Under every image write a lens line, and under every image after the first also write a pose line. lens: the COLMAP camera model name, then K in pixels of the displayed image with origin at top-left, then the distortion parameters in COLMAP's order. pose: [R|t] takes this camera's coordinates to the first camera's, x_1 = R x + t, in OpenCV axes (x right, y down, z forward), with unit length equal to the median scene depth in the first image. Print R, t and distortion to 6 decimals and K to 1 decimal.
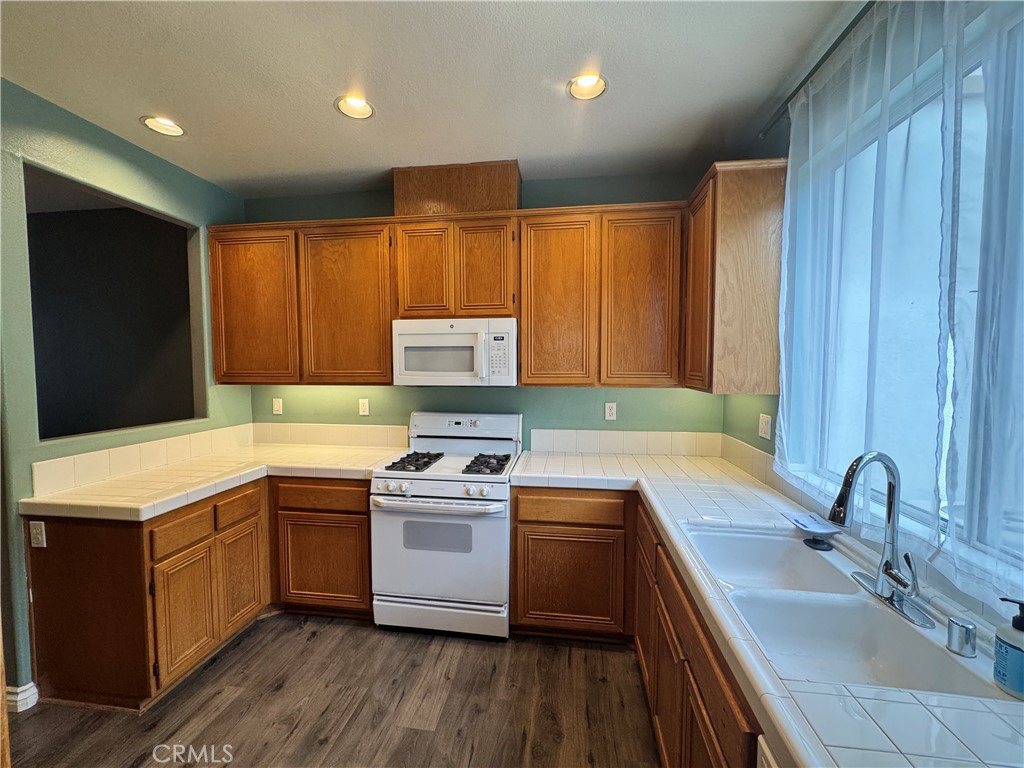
lens RADIAL K [[407.9, 0, 512.6], [0, 407.9, 384.9], [0, 0, 1]] dist [-0.003894, 0.001214]
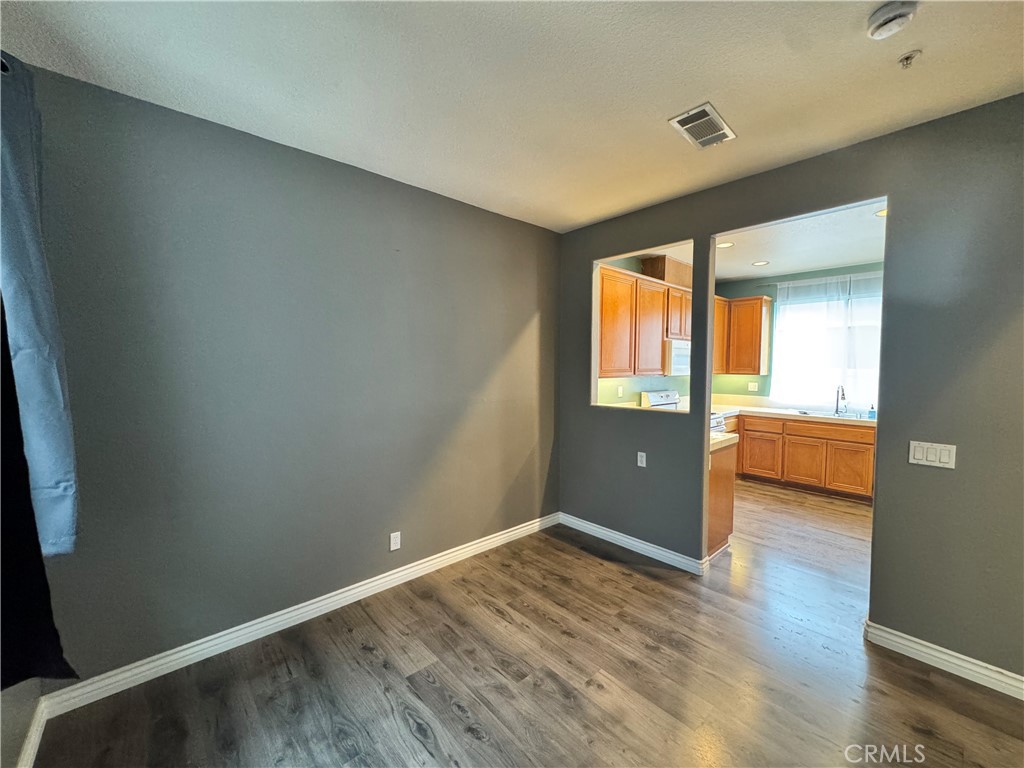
lens RADIAL K [[407.9, 0, 511.9], [0, 407.9, 381.7], [0, 0, 1]] dist [-0.003894, 0.001214]
pose [[0.649053, -0.033008, 0.760027, -2.203360], [0.033651, 0.999326, 0.014663, -0.024942], [-0.759999, 0.016059, 0.649726, 0.366898]]
